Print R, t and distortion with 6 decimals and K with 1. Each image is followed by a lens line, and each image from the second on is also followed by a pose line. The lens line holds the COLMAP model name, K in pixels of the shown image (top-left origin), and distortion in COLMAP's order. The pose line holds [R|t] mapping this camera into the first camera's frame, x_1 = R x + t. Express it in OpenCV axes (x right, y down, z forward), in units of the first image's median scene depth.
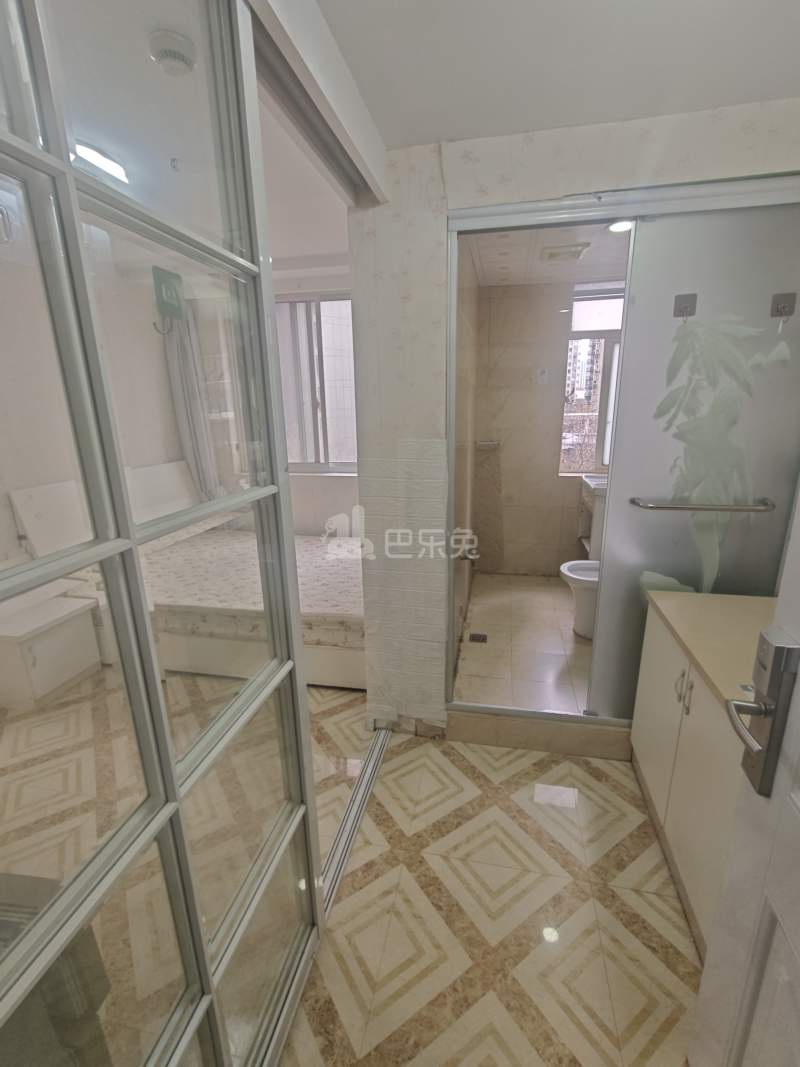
lens RADIAL K [[473.2, 0, 407.0], [0, 473.2, 535.2], [0, 0, 1]] dist [-0.000626, -0.001325]
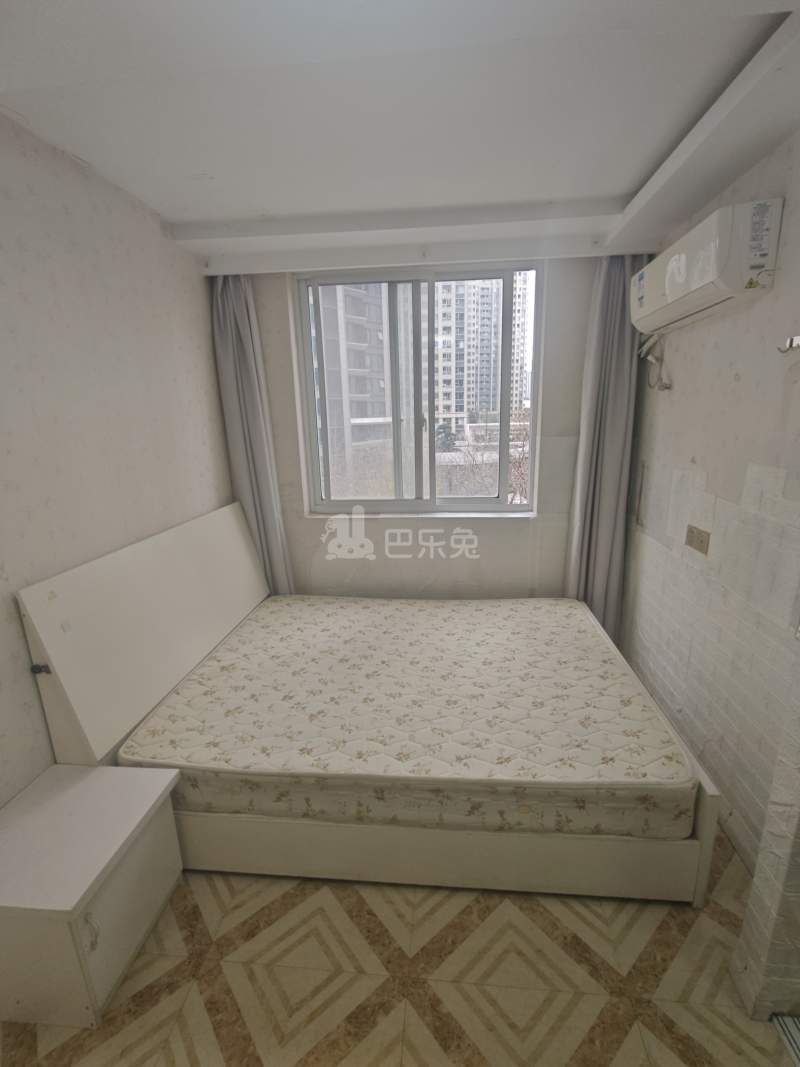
lens RADIAL K [[473.2, 0, 406.7], [0, 473.2, 535.2], [0, 0, 1]] dist [-0.000626, -0.001325]
pose [[0.994878, -0.035788, 0.094537, -0.587061], [0.037804, 0.999093, -0.019620, -0.172887], [-0.093749, 0.023094, 0.995328, 0.546623]]
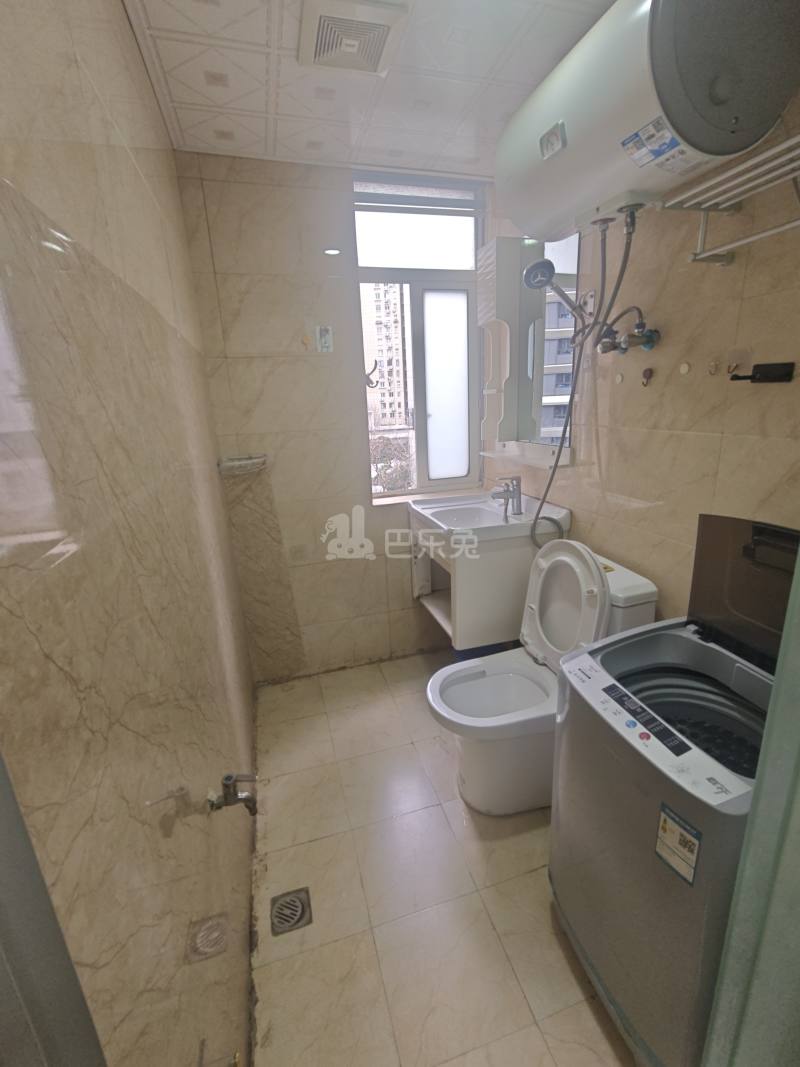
lens RADIAL K [[473.2, 0, 409.8], [0, 473.2, 535.3], [0, 0, 1]] dist [-0.000626, -0.001325]
pose [[0.879661, -0.149929, 0.451352, 0.148268], [0.151824, 0.987881, 0.032257, -0.183657], [-0.450718, 0.040151, 0.891763, 0.796356]]
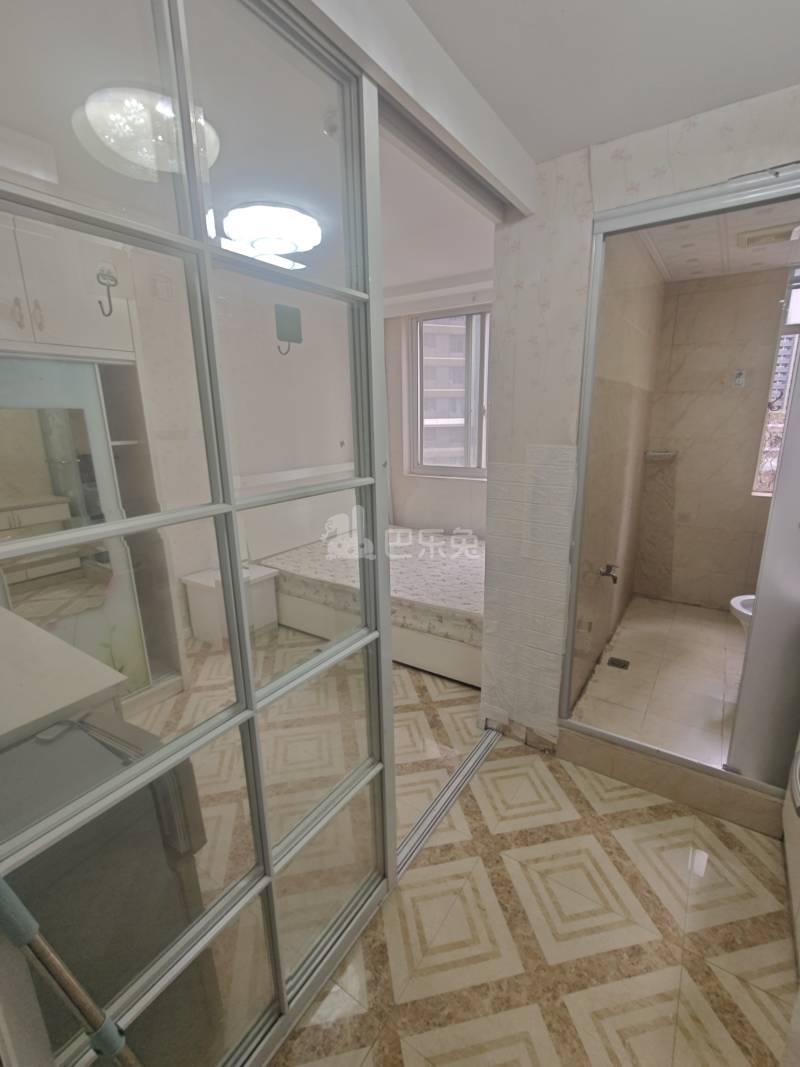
lens RADIAL K [[473.2, 0, 405.6], [0, 473.2, 534.9], [0, 0, 1]] dist [-0.000626, -0.001325]
pose [[0.924281, 0.095465, -0.369582, 0.123122], [-0.101992, 0.994783, 0.001887, 0.013271], [0.367834, 0.035950, 0.929196, -0.028112]]
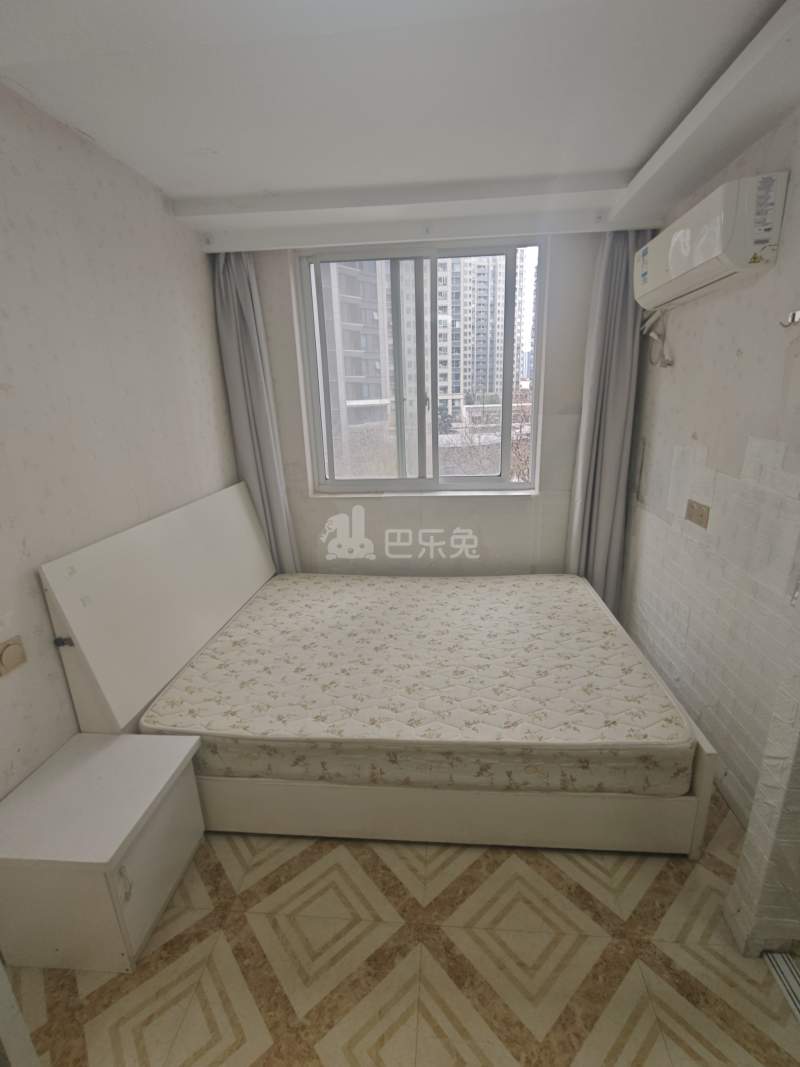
lens RADIAL K [[473.2, 0, 406.7], [0, 473.2, 535.2], [0, 0, 1]] dist [-0.000626, -0.001325]
pose [[0.993923, -0.046782, 0.099643, -0.611989], [0.045350, 0.998833, 0.016588, -0.158880], [-0.100303, -0.011968, 0.994885, 0.526947]]
